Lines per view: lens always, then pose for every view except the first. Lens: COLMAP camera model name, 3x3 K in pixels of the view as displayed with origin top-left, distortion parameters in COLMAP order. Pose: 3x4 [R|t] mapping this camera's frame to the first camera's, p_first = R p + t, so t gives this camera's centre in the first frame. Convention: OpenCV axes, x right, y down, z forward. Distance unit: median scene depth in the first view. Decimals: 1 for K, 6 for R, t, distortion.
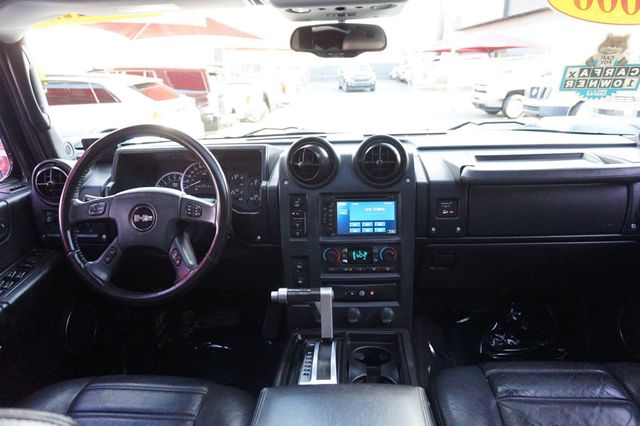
lens RADIAL K [[419.6, 0, 320.0], [0, 419.6, 213.0], [0, 0, 1]] dist [-0.040517, 0.039076]
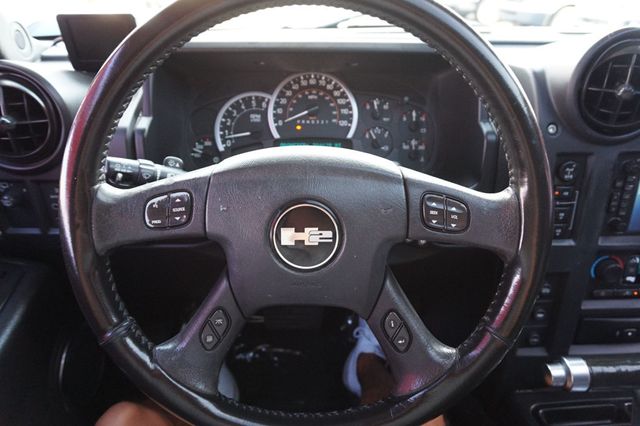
lens RADIAL K [[419.6, 0, 320.0], [0, 419.6, 213.0], [0, 0, 1]] dist [-0.040517, 0.039076]
pose [[0.992625, -0.016090, 0.120152, -0.396623], [-0.010235, 0.976490, 0.215321, -0.077849], [-0.120792, -0.214963, 0.969123, 0.554841]]
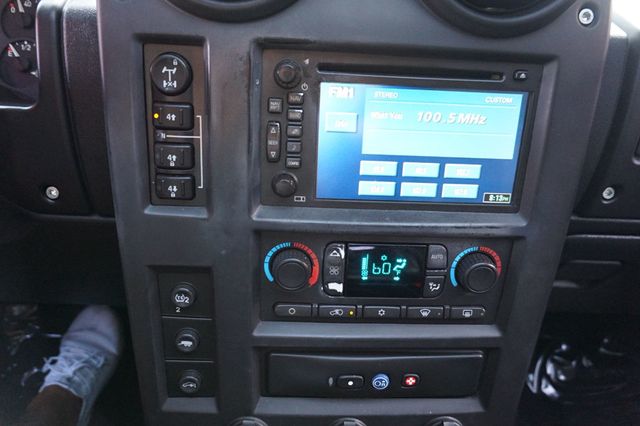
lens RADIAL K [[419.6, 0, 320.0], [0, 419.6, 213.0], [0, 0, 1]] dist [-0.040517, 0.039076]
pose [[0.991547, 0.034277, 0.125135, 0.009081], [-0.055851, 0.983300, 0.173213, 0.010068], [-0.117108, -0.178738, 0.976903, 0.717358]]
